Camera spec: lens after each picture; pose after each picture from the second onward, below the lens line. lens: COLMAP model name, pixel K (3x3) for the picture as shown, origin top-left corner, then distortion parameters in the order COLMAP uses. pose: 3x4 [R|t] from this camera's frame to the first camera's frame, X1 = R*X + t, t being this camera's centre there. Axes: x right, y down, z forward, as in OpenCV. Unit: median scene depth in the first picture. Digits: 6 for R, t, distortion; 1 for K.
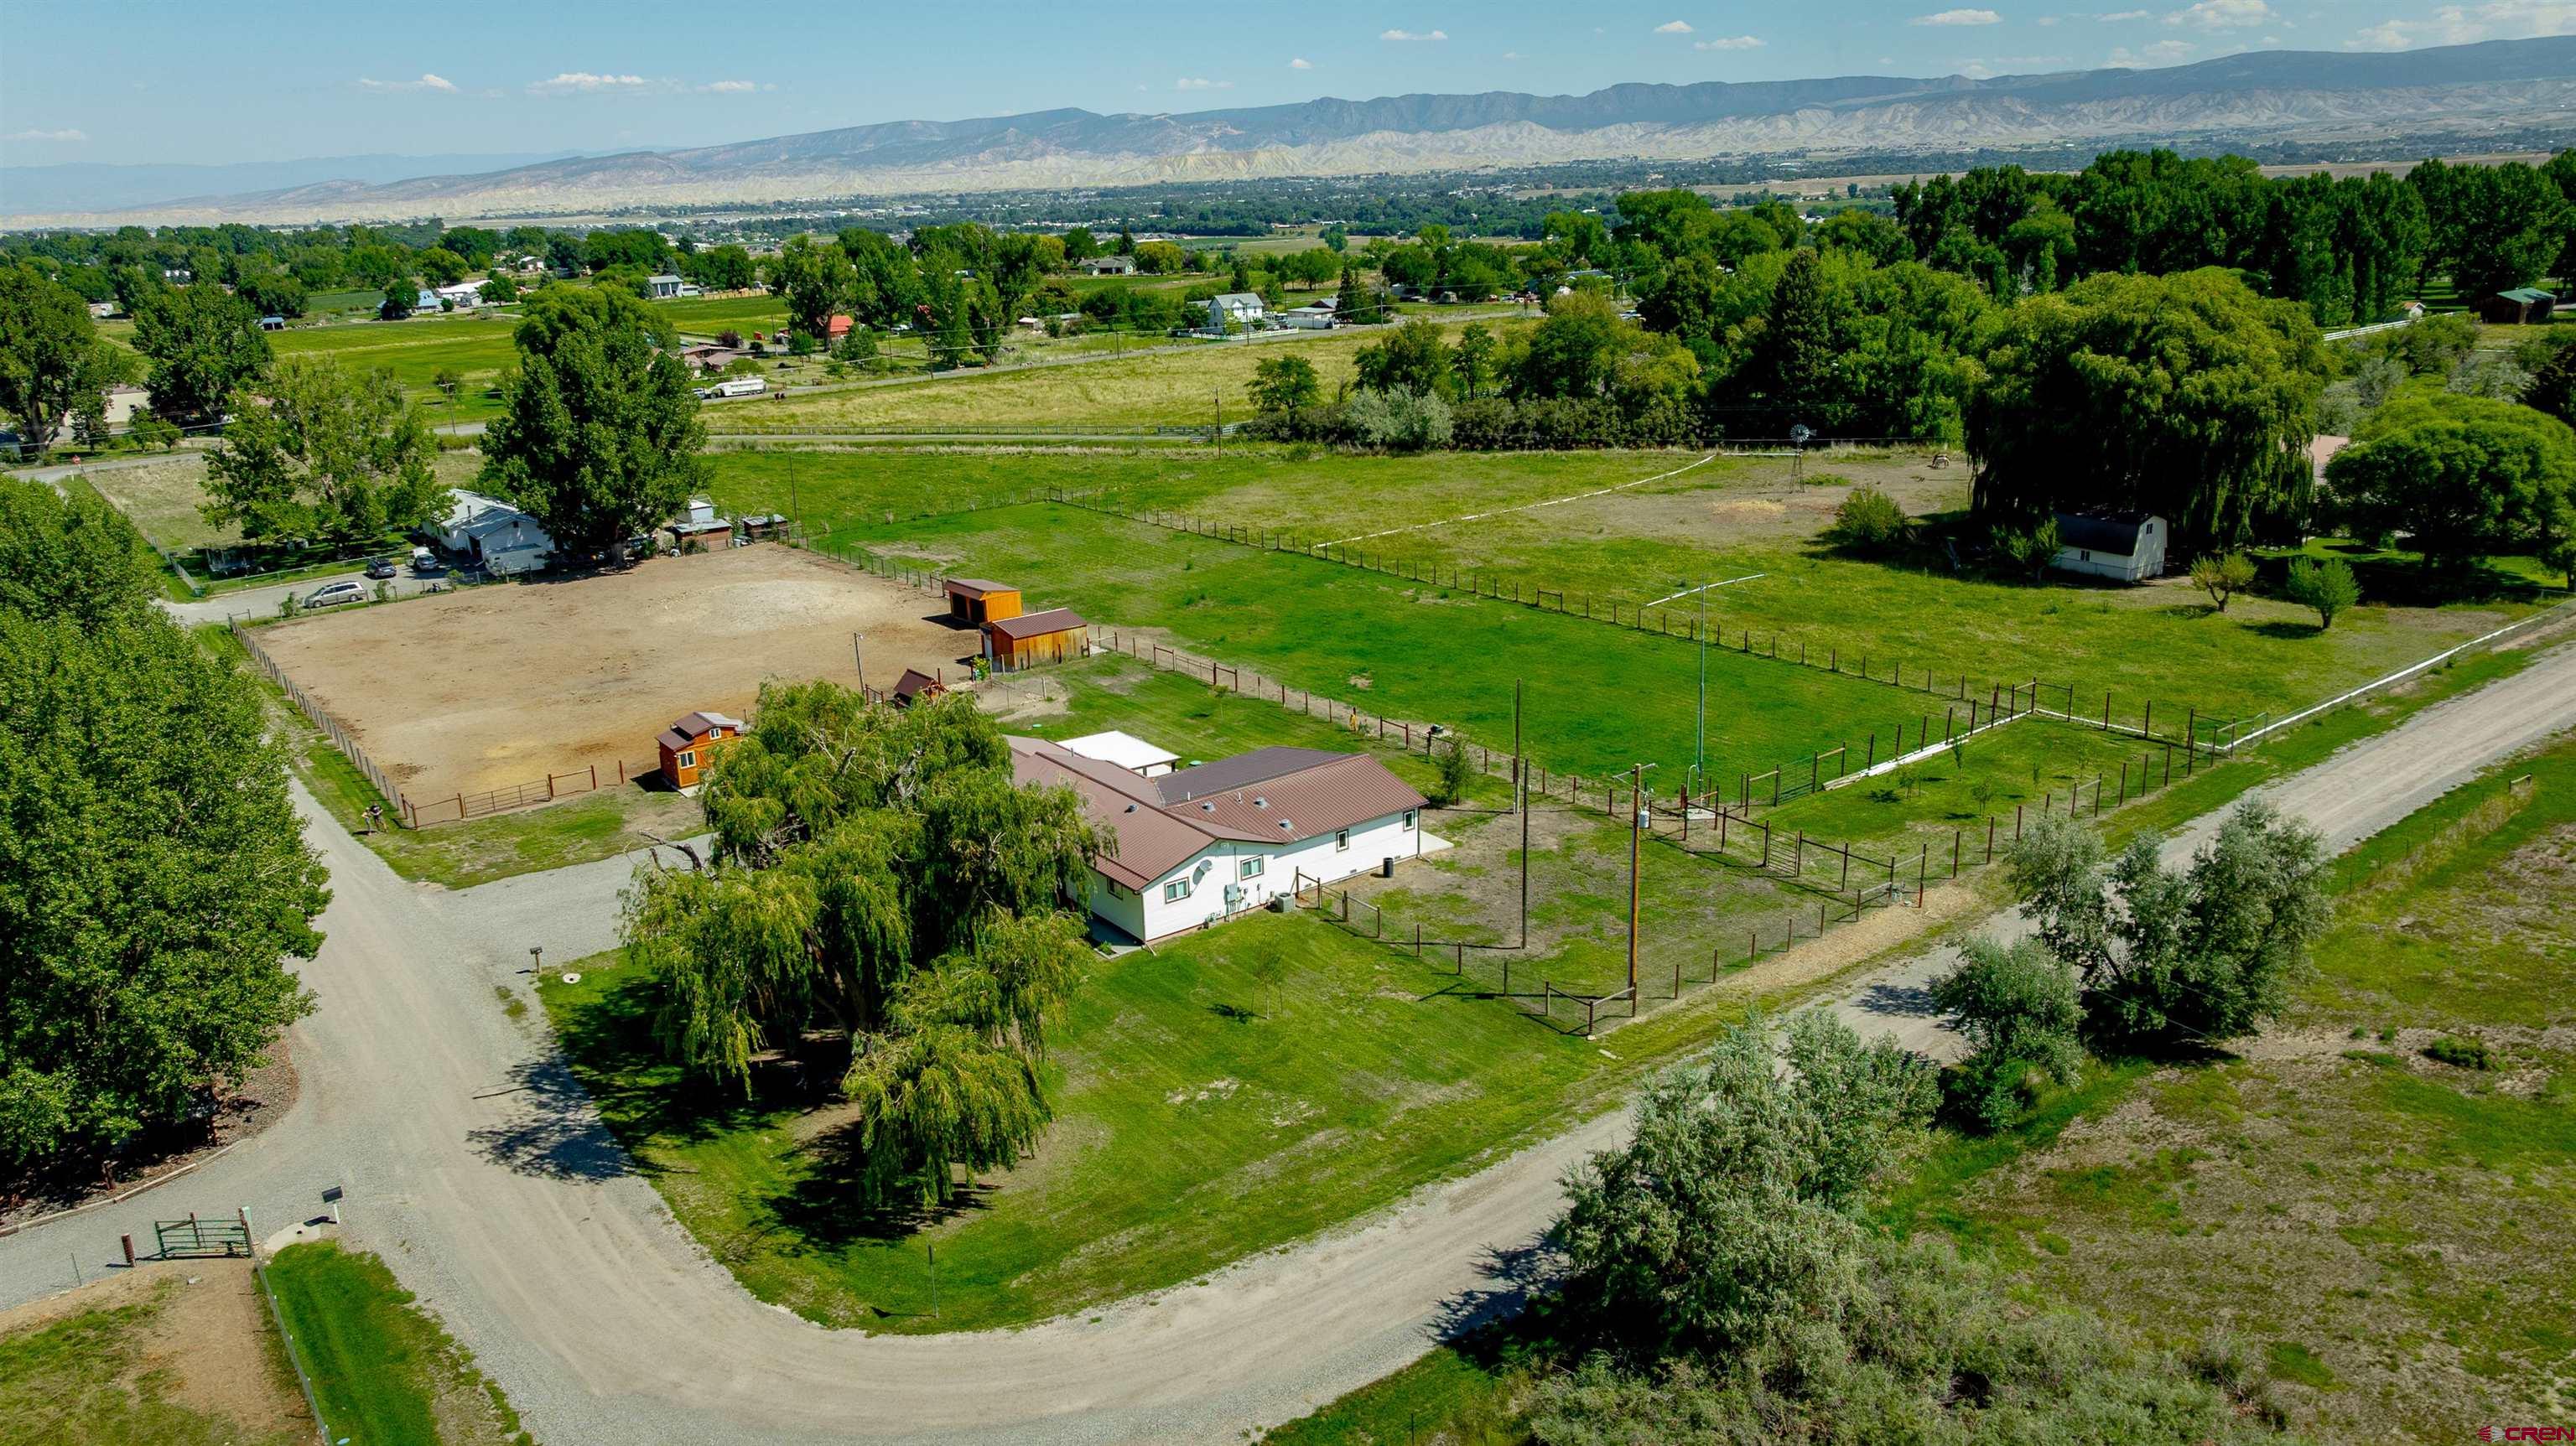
lens RADIAL K [[1813.0, 0, 1277.7], [0, 1813.0, 739.3], [0, 0, 1]] dist [-0.025124, 0.013806]
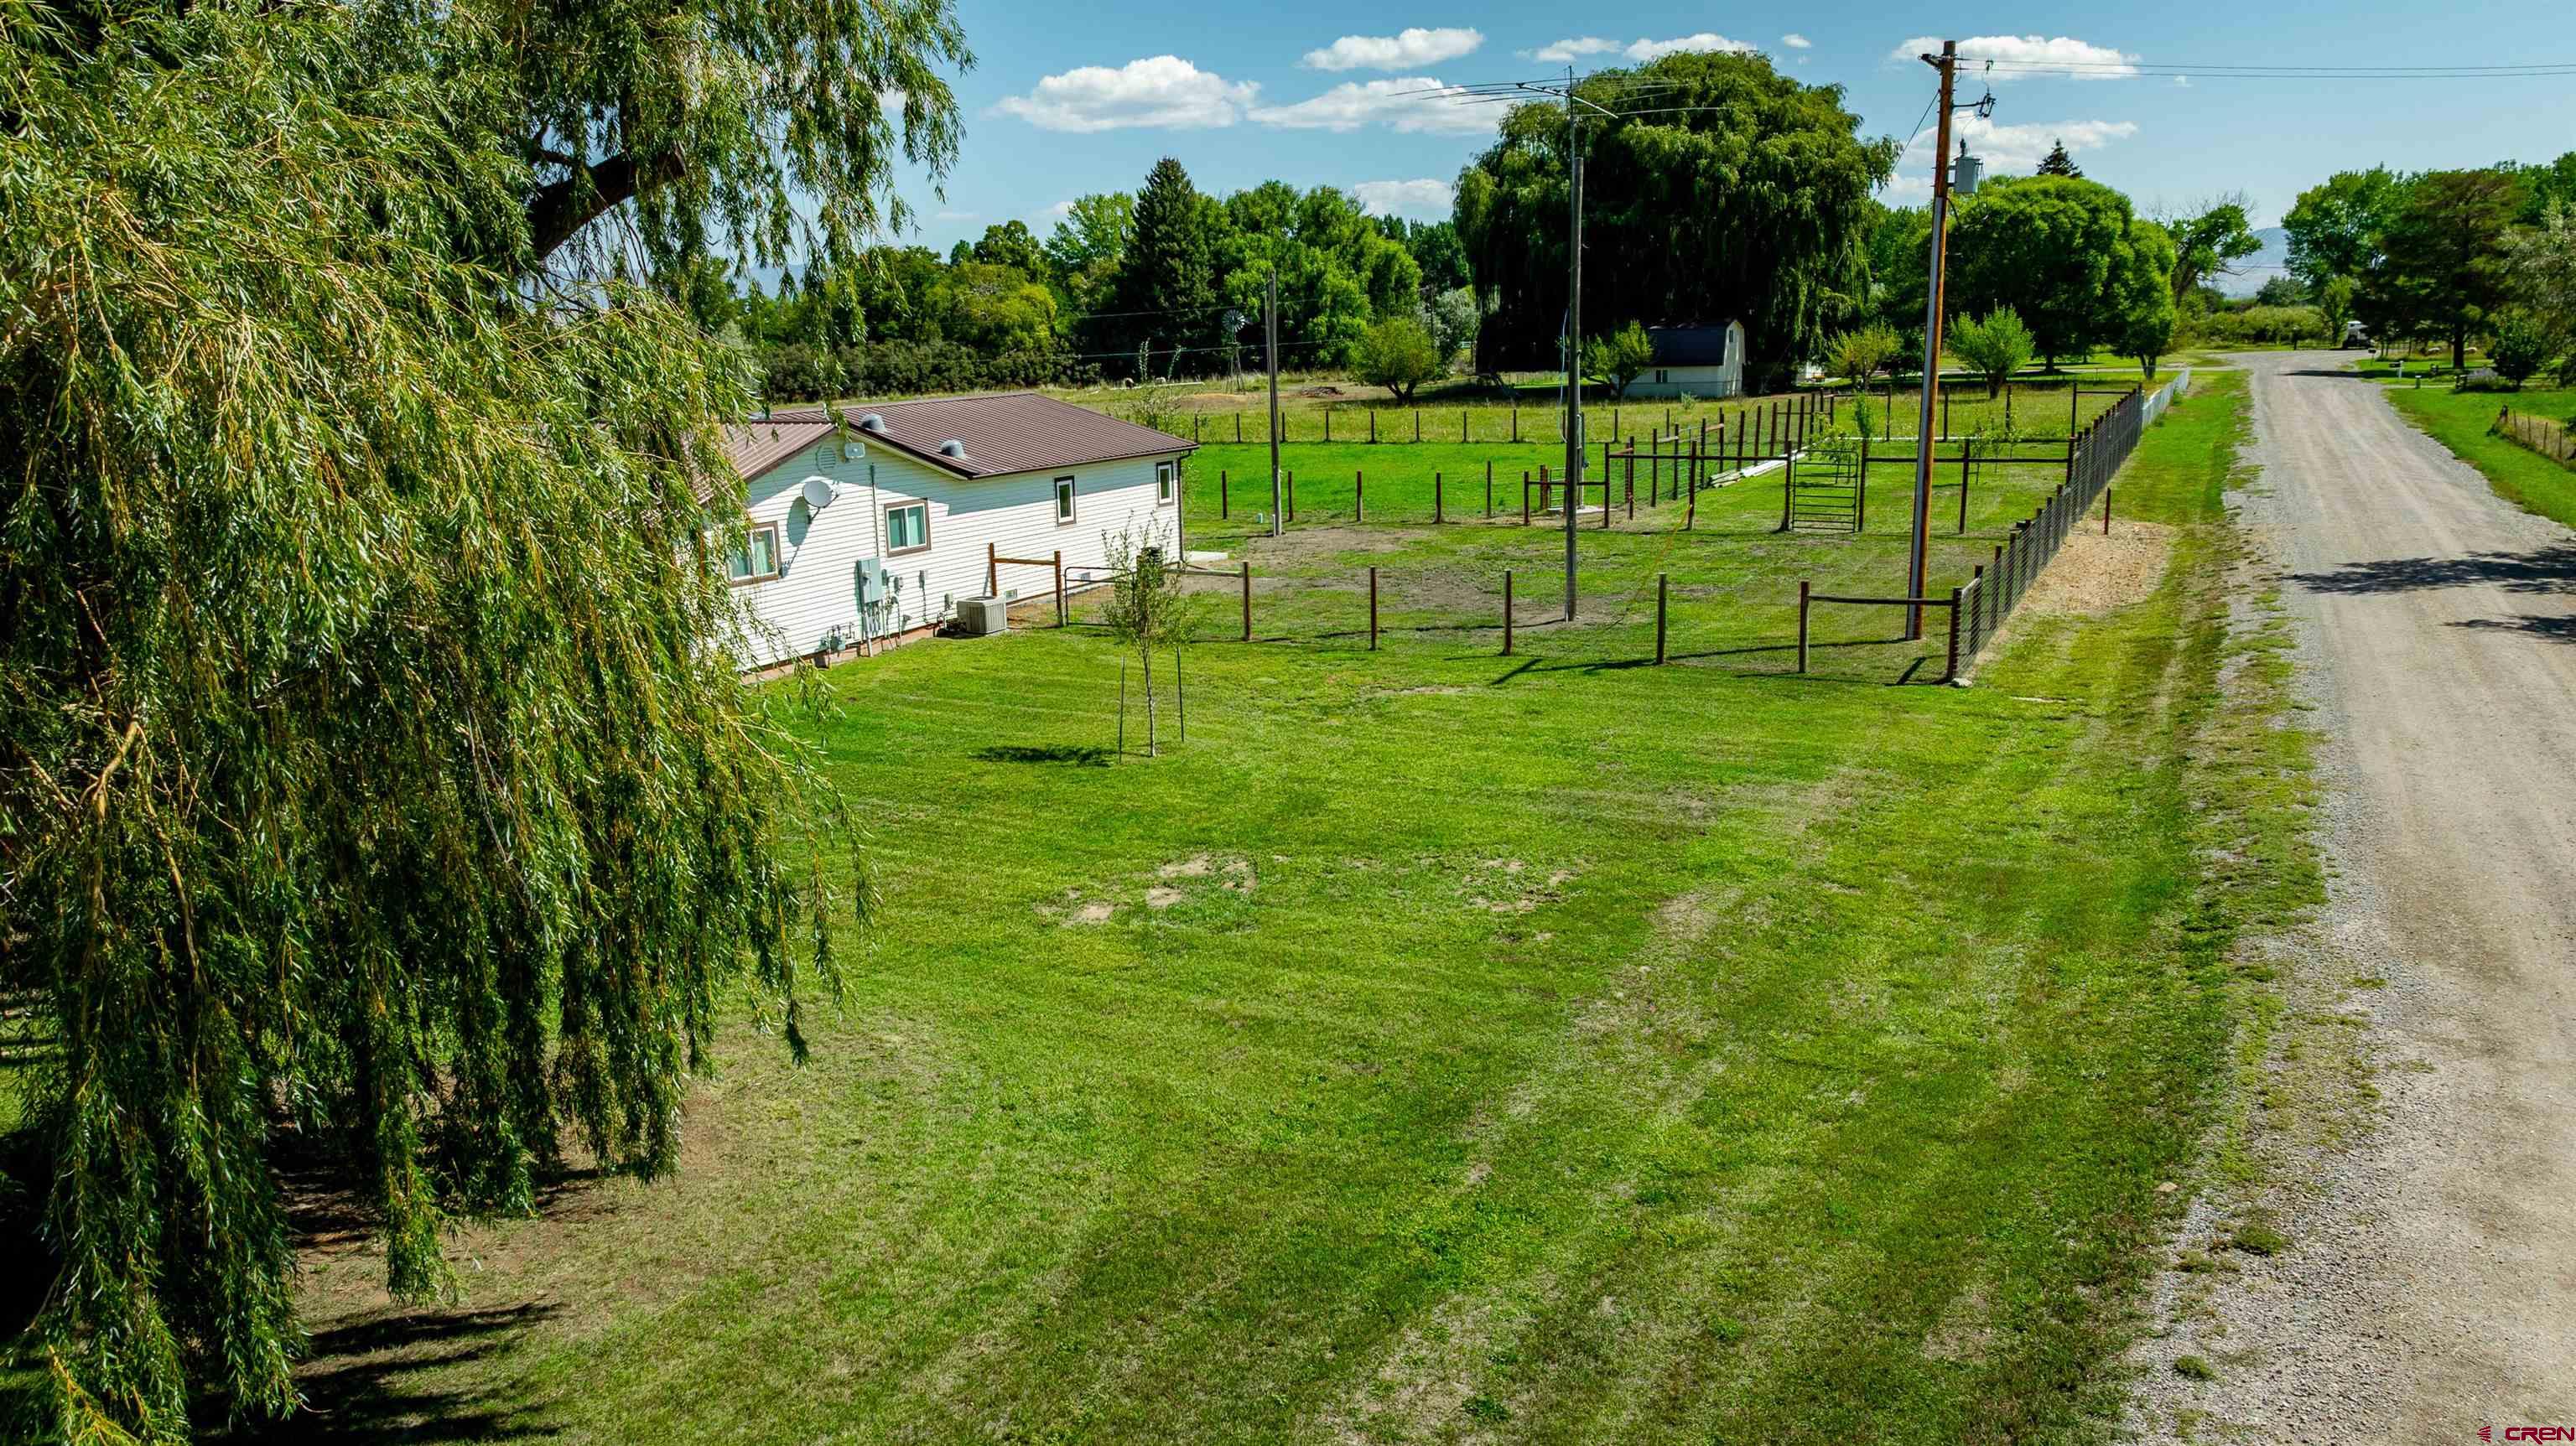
lens RADIAL K [[1813.0, 0, 1285.3], [0, 1813.0, 730.3], [0, 0, 1]] dist [-0.025124, 0.013806]
pose [[0.900340, -0.084500, 0.426906, -0.072896], [0.125626, 0.989672, -0.069051, 0.097195], [-0.416661, 0.115800, 0.901656, 0.368781]]
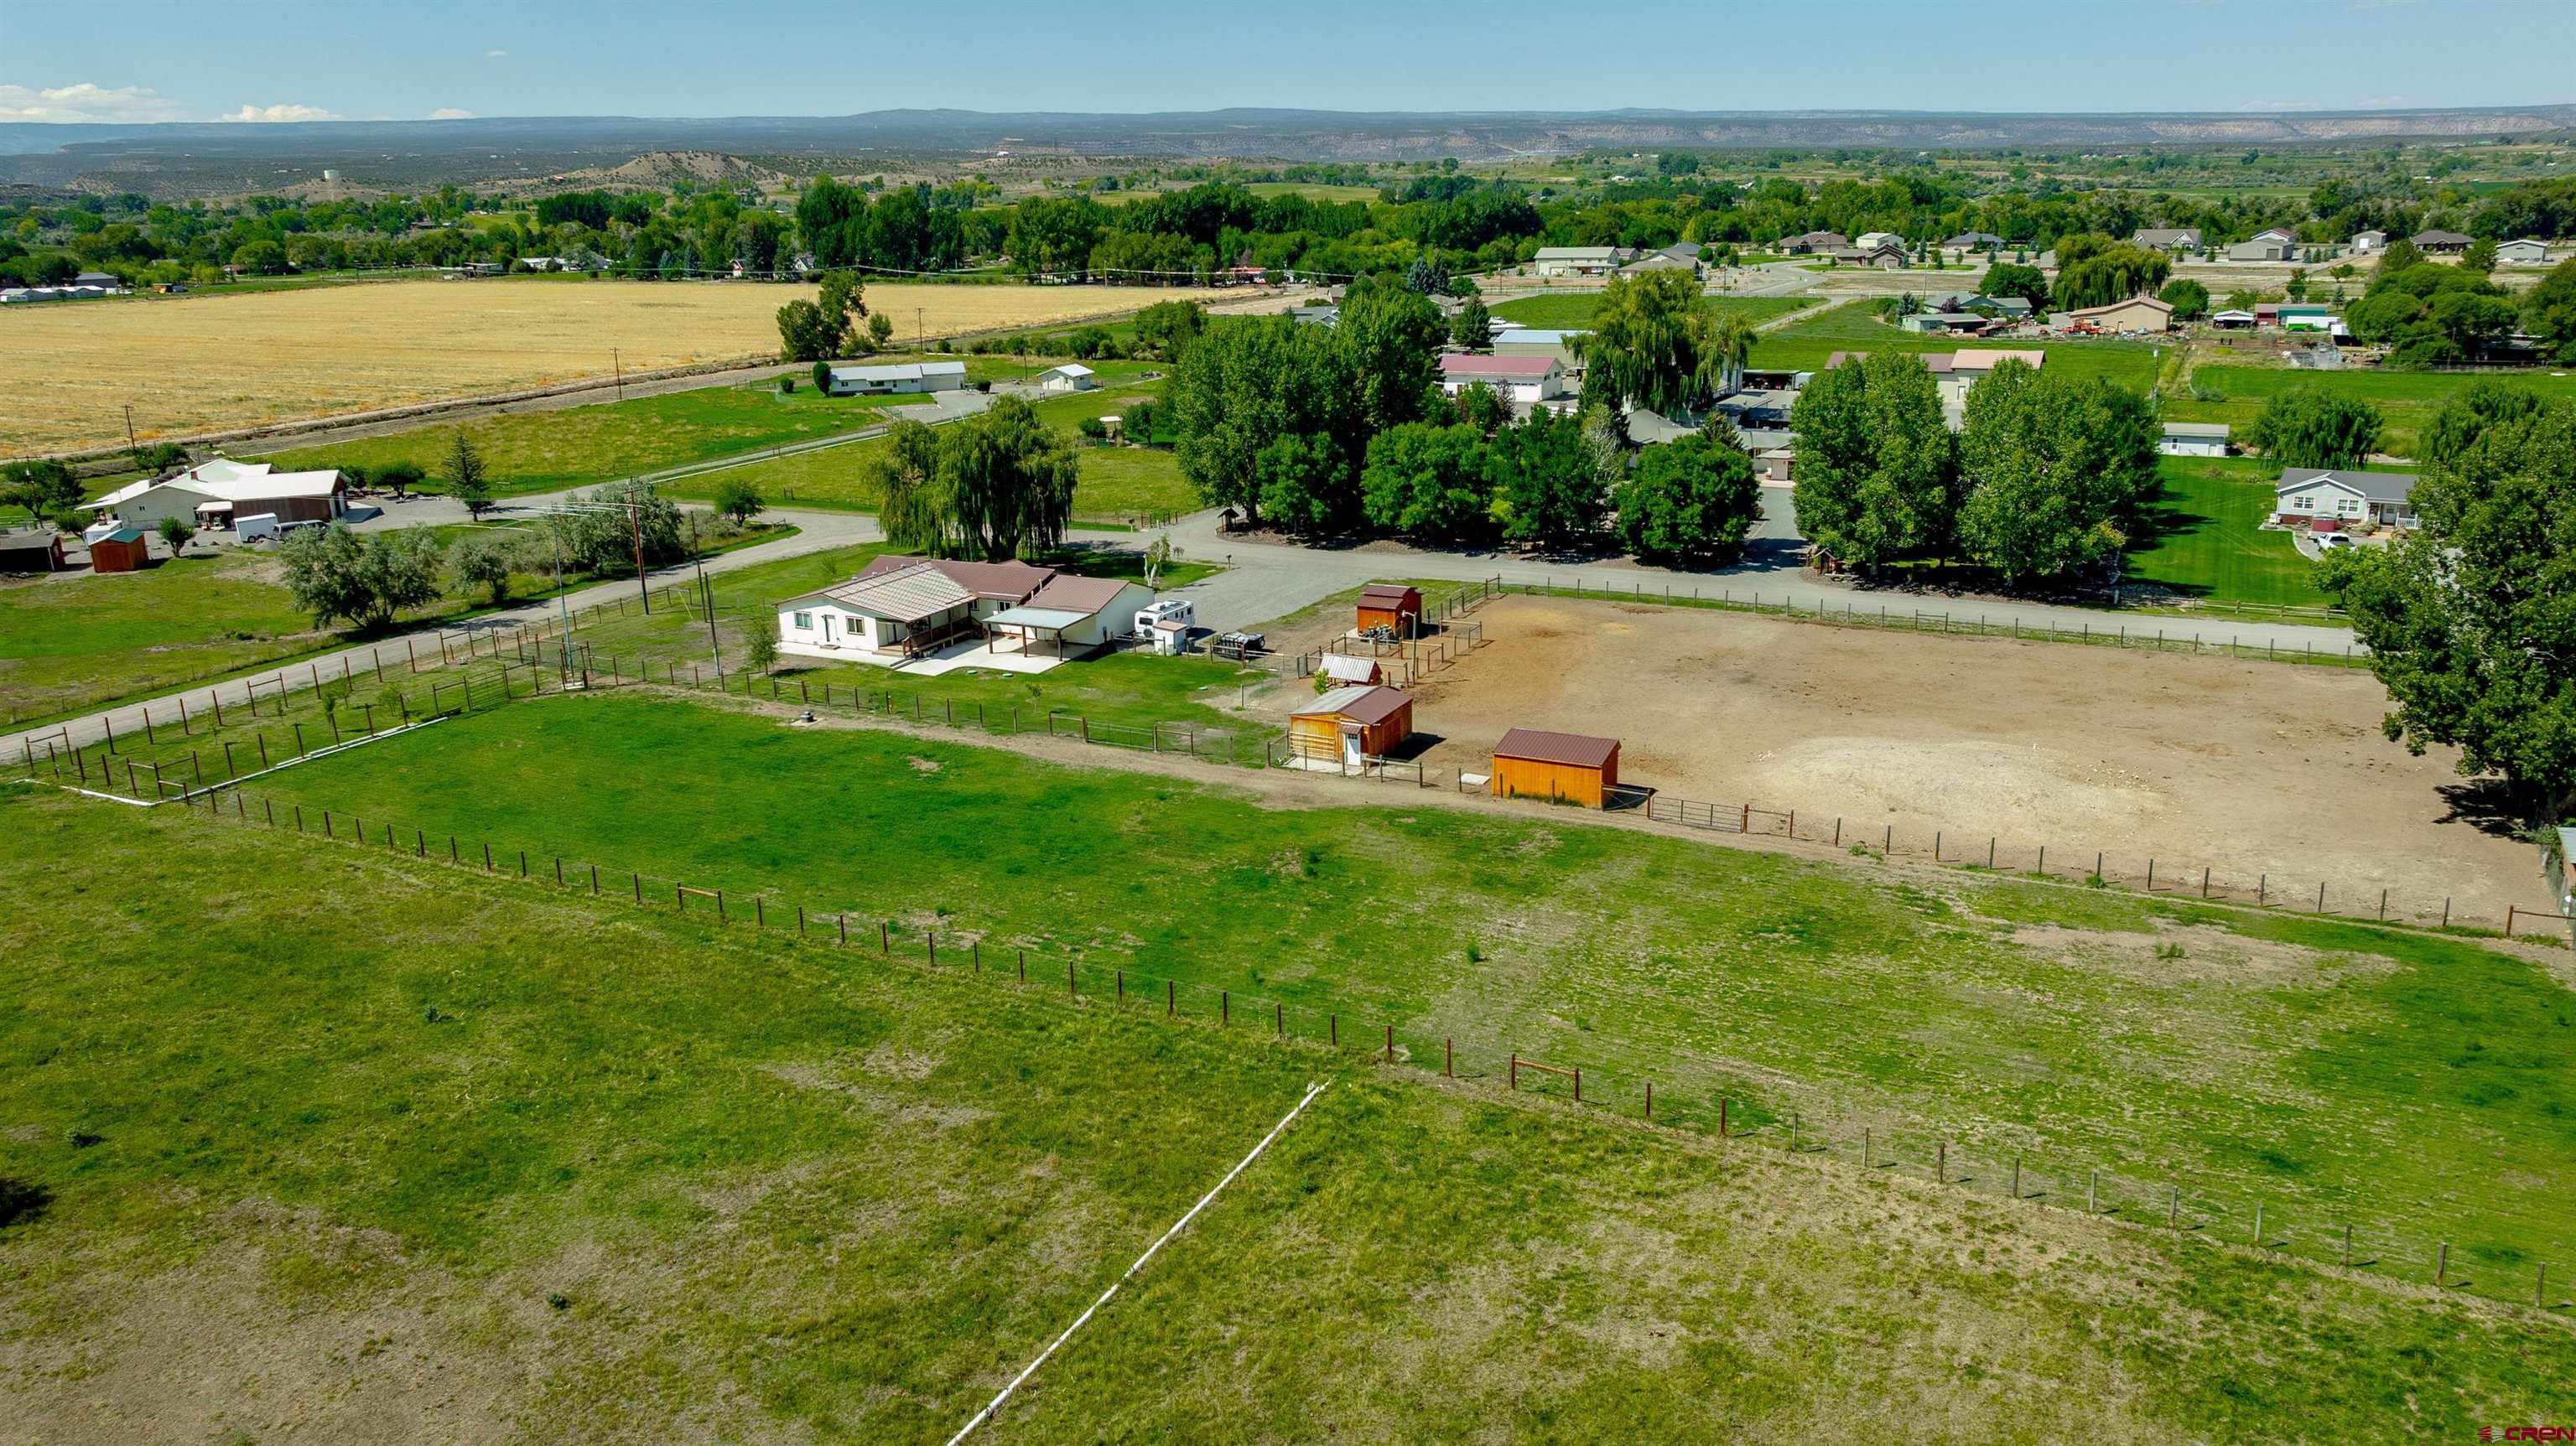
lens RADIAL K [[1813.0, 0, 1286.4], [0, 1813.0, 739.7], [0, 0, 1]] dist [-0.025124, 0.013806]
pose [[-0.896485, 0.181928, -0.404001, 0.215286], [-0.079572, 0.830882, 0.550731, -0.481847], [0.435870, 0.525869, -0.730397, 1.541623]]
